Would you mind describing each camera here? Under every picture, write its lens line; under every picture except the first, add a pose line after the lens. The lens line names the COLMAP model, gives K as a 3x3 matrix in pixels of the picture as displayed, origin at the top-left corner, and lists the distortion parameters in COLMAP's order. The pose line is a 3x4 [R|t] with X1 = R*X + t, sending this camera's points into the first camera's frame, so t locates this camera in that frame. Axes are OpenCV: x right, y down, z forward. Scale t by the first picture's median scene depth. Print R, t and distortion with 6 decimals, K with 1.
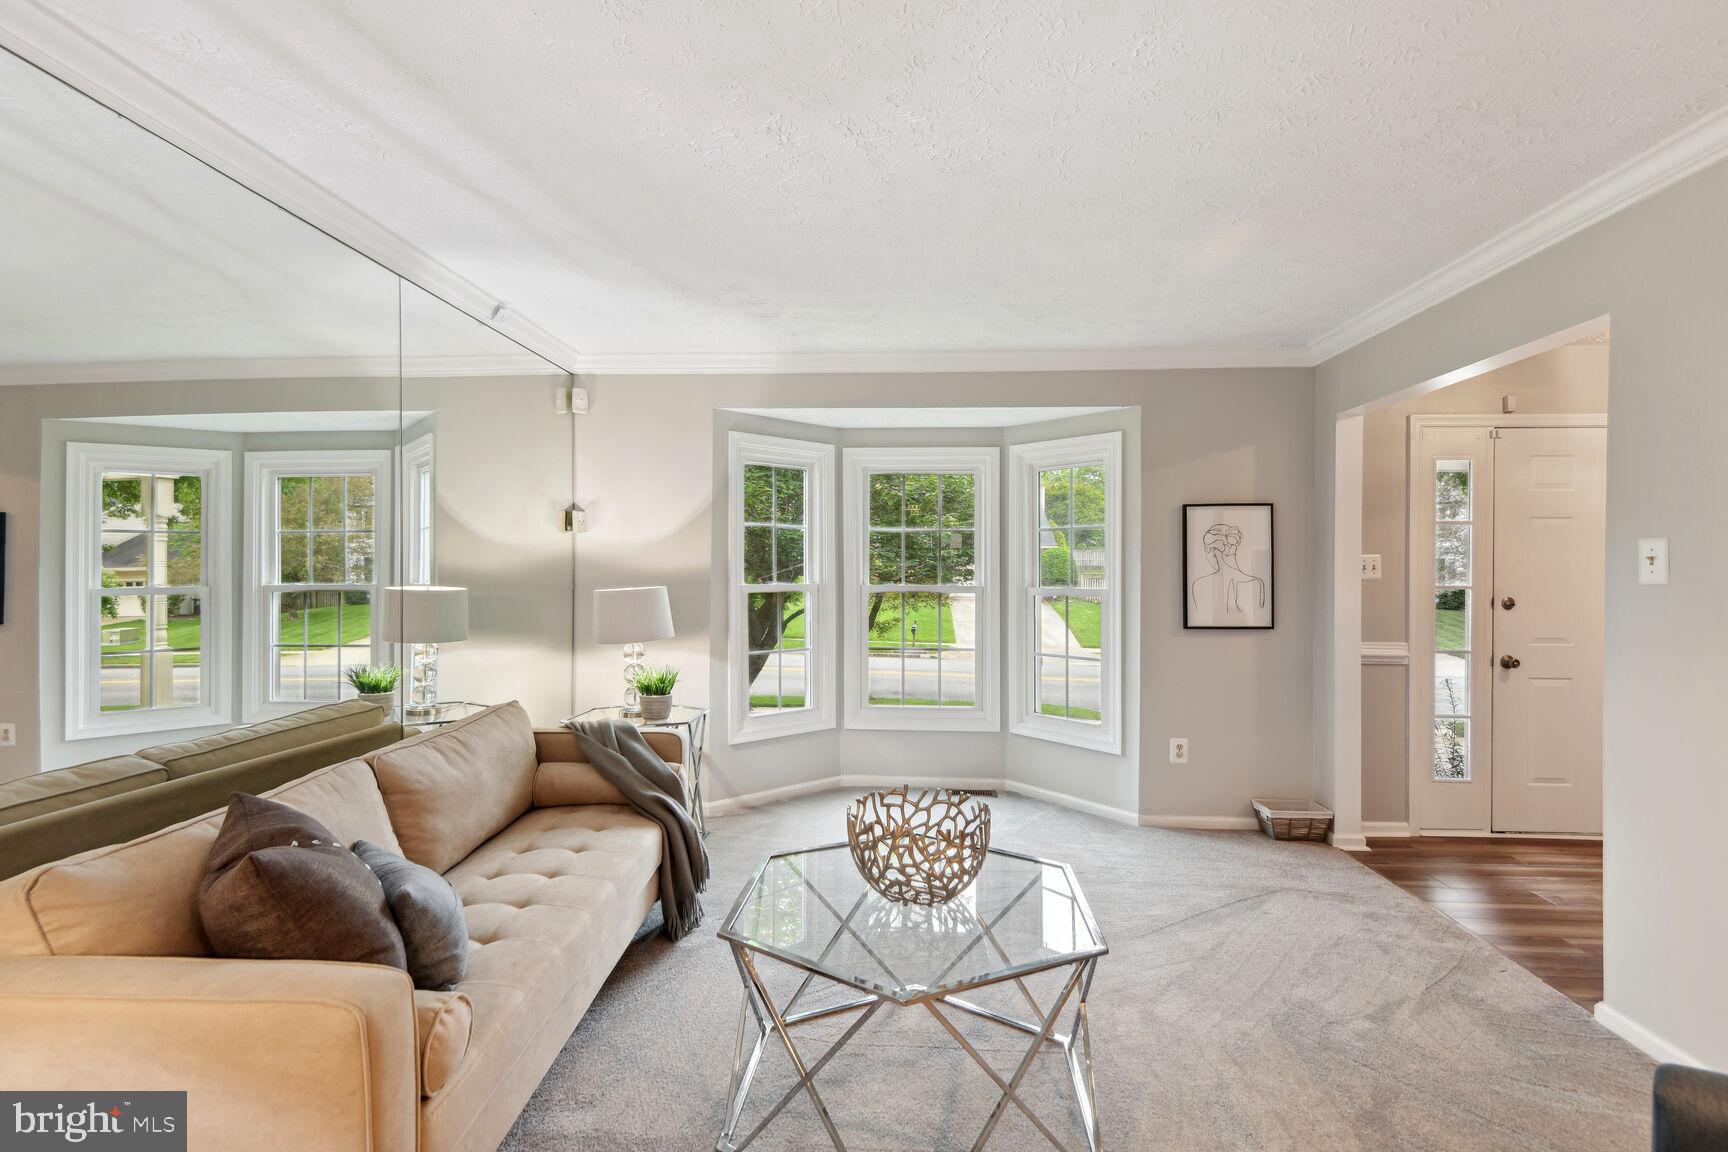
lens RADIAL K [[807.6, 0, 860.6], [0, 807.6, 581.4], [0, 0, 1]] dist [-0.000422, -0.003000]
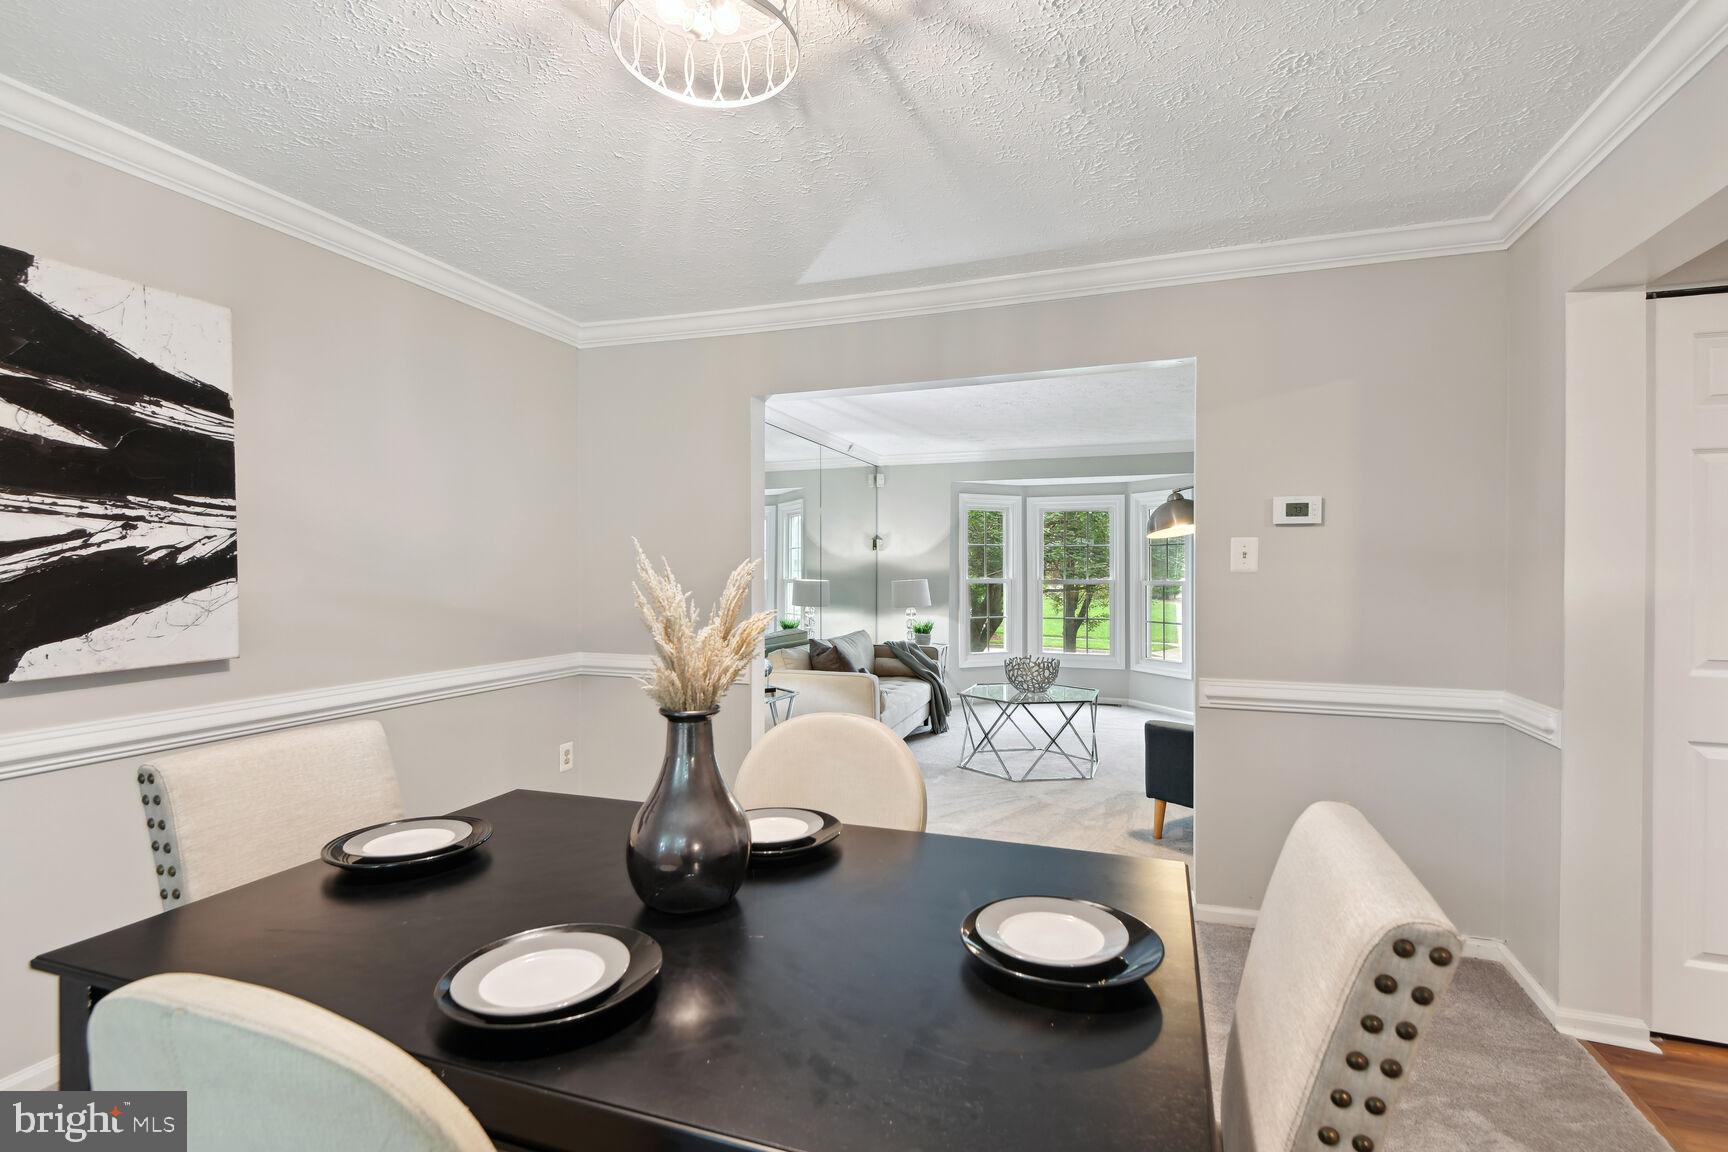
lens RADIAL K [[807.6, 0, 860.1], [0, 807.6, 580.9], [0, 0, 1]] dist [-0.000422, -0.003000]
pose [[0.961324, -0.000101, -0.275419, 0.125486], [-0.000689, 0.999996, -0.002770, 0.015046], [0.275418, 0.002853, 0.961320, -0.830123]]
